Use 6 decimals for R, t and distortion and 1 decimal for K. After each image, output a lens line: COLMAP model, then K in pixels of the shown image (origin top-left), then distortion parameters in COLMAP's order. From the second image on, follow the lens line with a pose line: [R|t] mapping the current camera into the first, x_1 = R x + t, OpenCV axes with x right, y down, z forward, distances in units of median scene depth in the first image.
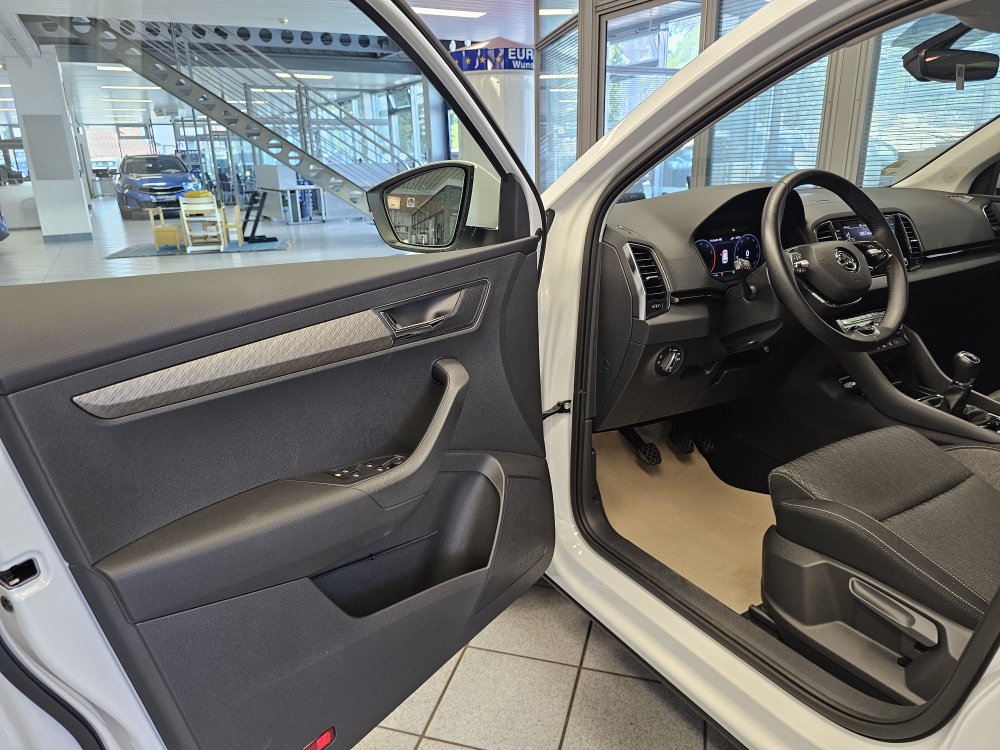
lens RADIAL K [[672.8, 0, 500.2], [0, 672.8, 369.2], [0, 0, 1]] dist [0.050273, -0.045679]
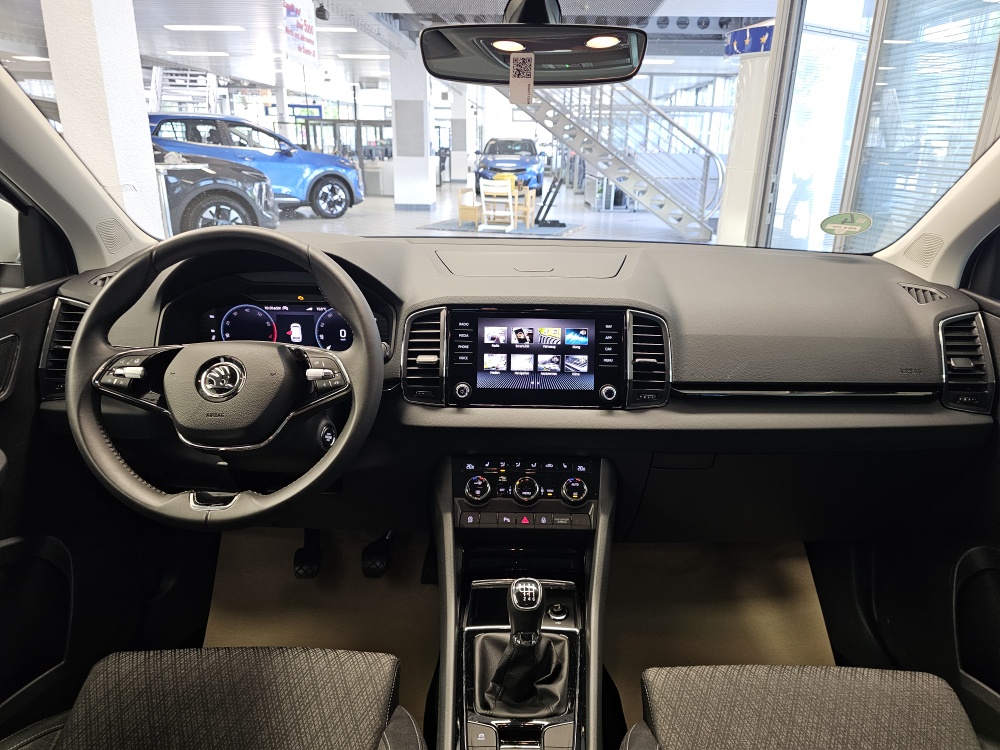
lens RADIAL K [[671.2, 0, 507.9], [0, 671.2, 375.3], [0, 0, 1]] dist [0.081283, -0.108987]
pose [[0.860305, 0.202399, -0.467879, 0.736573], [-0.189654, 0.978999, 0.074781, -0.186358], [0.473189, 0.024400, 0.880623, 0.414672]]
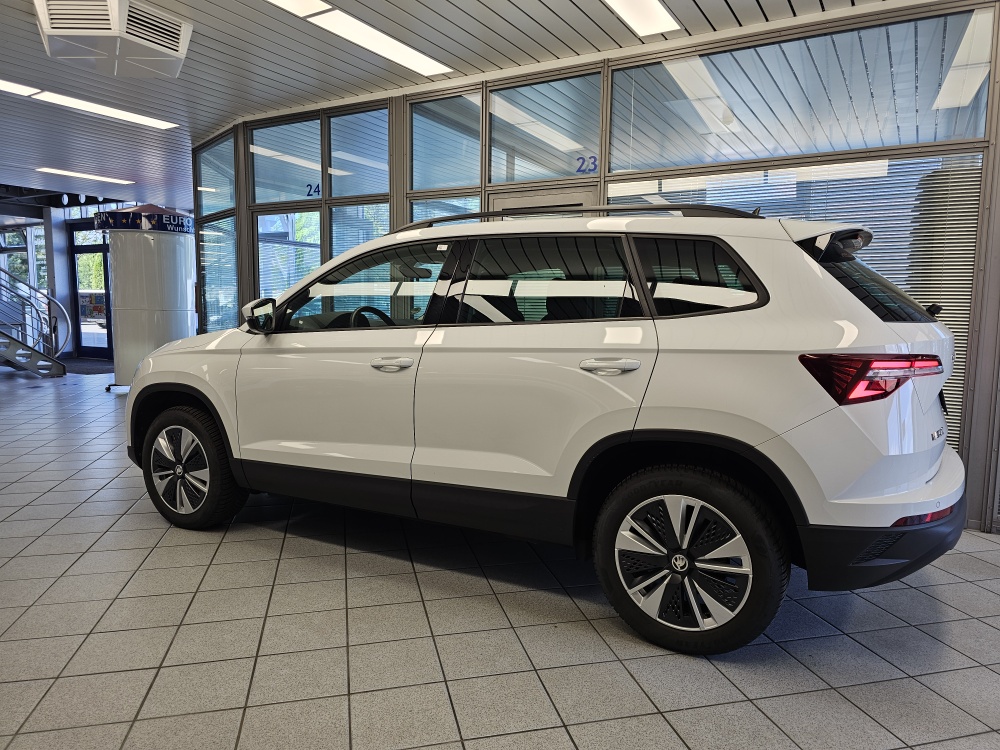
lens RADIAL K [[663.5, 0, 501.8], [0, 663.5, 372.6], [0, 0, 1]] dist [0.009658, 0.000094]
pose [[0.861243, -0.013330, 0.508019, -0.321006], [0.117732, 0.977694, -0.173936, 0.353812], [-0.494368, 0.209611, 0.843601, -1.060683]]
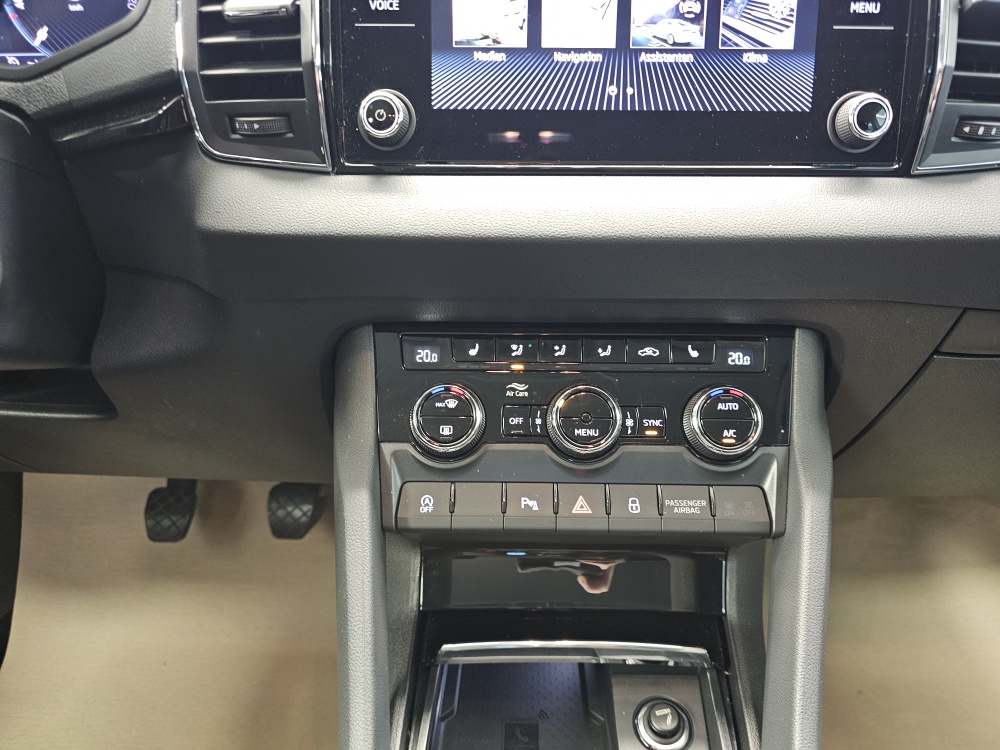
lens RADIAL K [[687.8, 0, 509.2], [0, 687.8, 374.0], [0, 0, 1]] dist [0.058529, -0.083280]
pose [[0.851534, 0.286688, -0.438976, 0.572815], [-0.179558, 0.946093, 0.269567, -0.117394], [0.492594, -0.150724, 0.857107, 0.735683]]
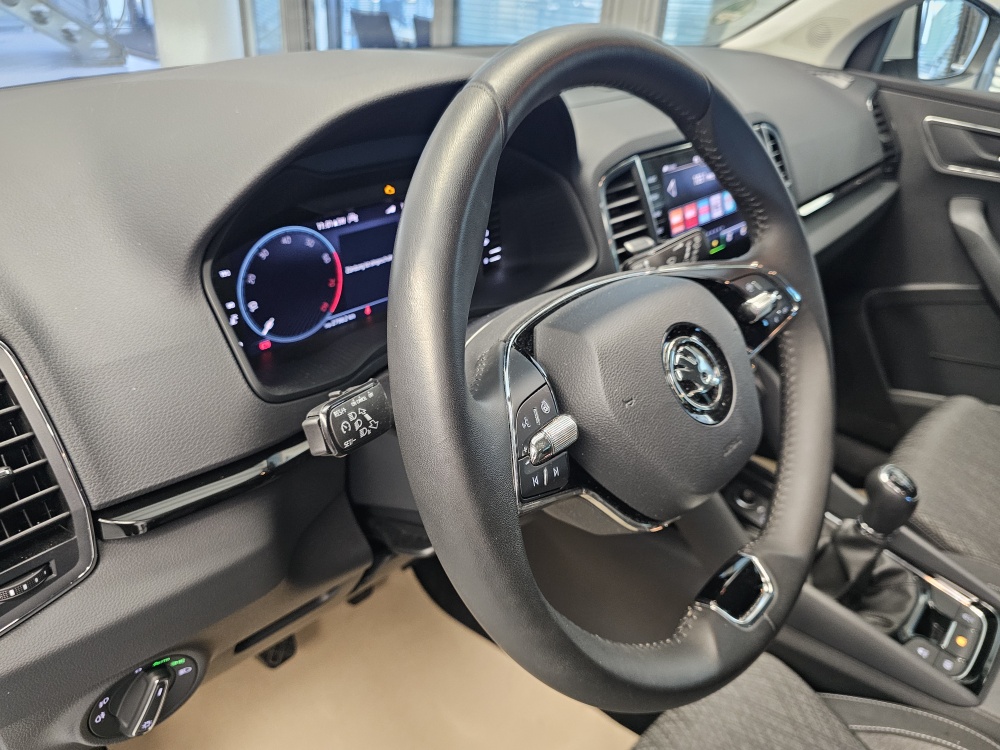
lens RADIAL K [[712.2, 0, 494.8], [0, 712.2, 364.5], [0, 0, 1]] dist [0.008006, 0.001401]
pose [[0.956987, -0.073736, 0.280606, 0.243071], [0.012019, 0.976411, 0.215585, -0.166142], [-0.289883, -0.202939, 0.935299, 0.528504]]
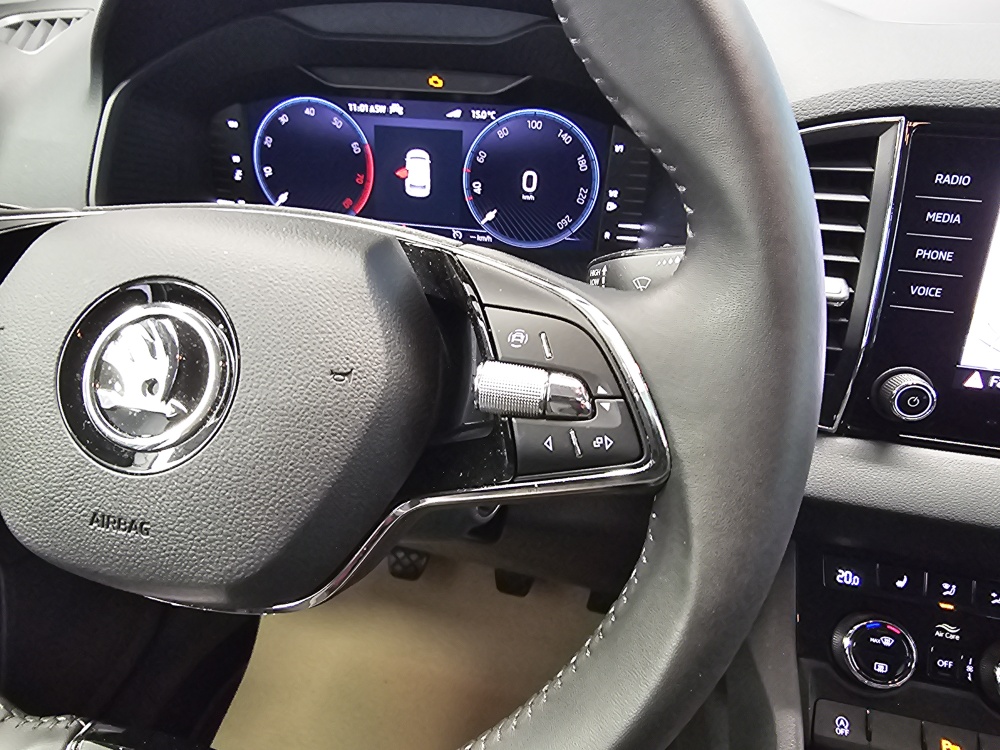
lens RADIAL K [[689.2, 0, 442.3], [0, 689.2, 372.9], [0, 0, 1]] dist [-0.002875, 0.000134]
pose [[0.708888, 0.400952, -0.580271, 0.467138], [-0.230170, 0.909172, 0.347027, -0.165860], [0.666708, -0.112442, 0.736789, 0.666434]]
